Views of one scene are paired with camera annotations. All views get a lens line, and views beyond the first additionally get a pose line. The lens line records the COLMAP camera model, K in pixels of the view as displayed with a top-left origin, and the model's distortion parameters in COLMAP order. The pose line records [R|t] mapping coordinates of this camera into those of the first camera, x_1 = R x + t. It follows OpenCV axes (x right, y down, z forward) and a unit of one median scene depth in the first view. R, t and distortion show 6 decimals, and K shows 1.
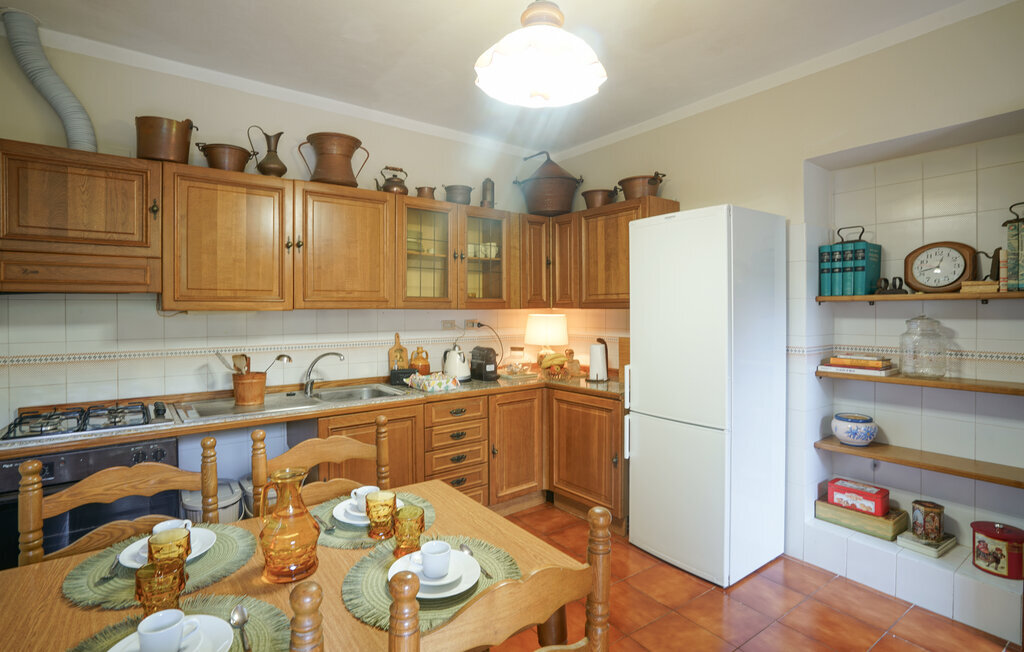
lens RADIAL K [[494.4, 0, 514.9], [0, 494.4, 299.0], [0, 0, 1]] dist [-0.024737, 0.000752]
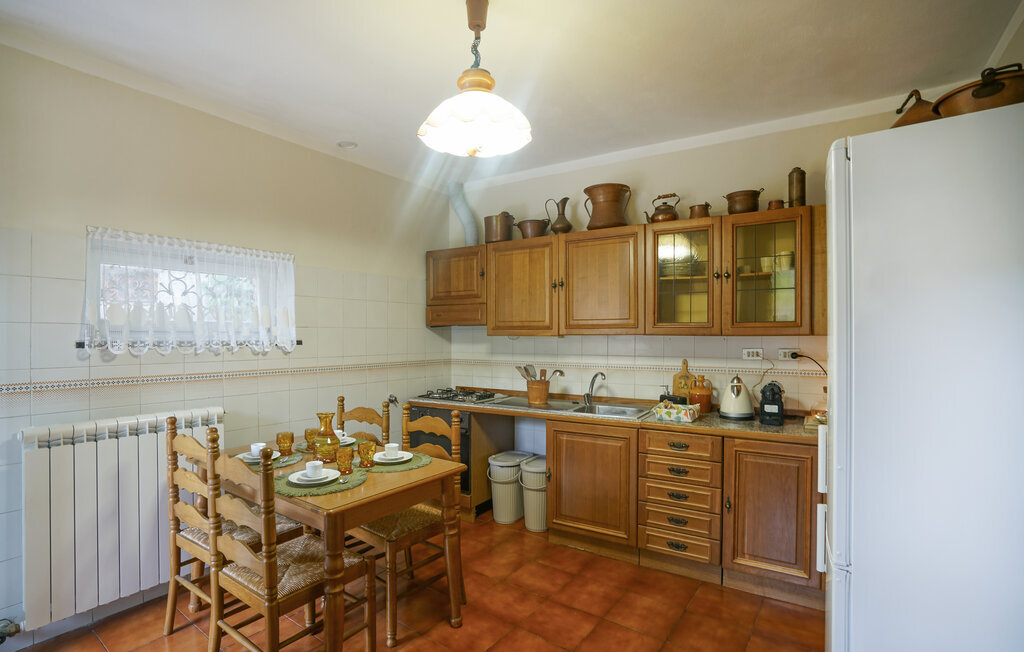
lens RADIAL K [[488.1, 0, 519.6], [0, 488.1, 332.4], [0, 0, 1]] dist [-0.058466, 0.024054]
pose [[0.362412, 0.001042, -0.932018, 0.655314], [0.019367, 0.999775, 0.008649, 0.000429], [0.931817, -0.021185, 0.362310, 0.410625]]
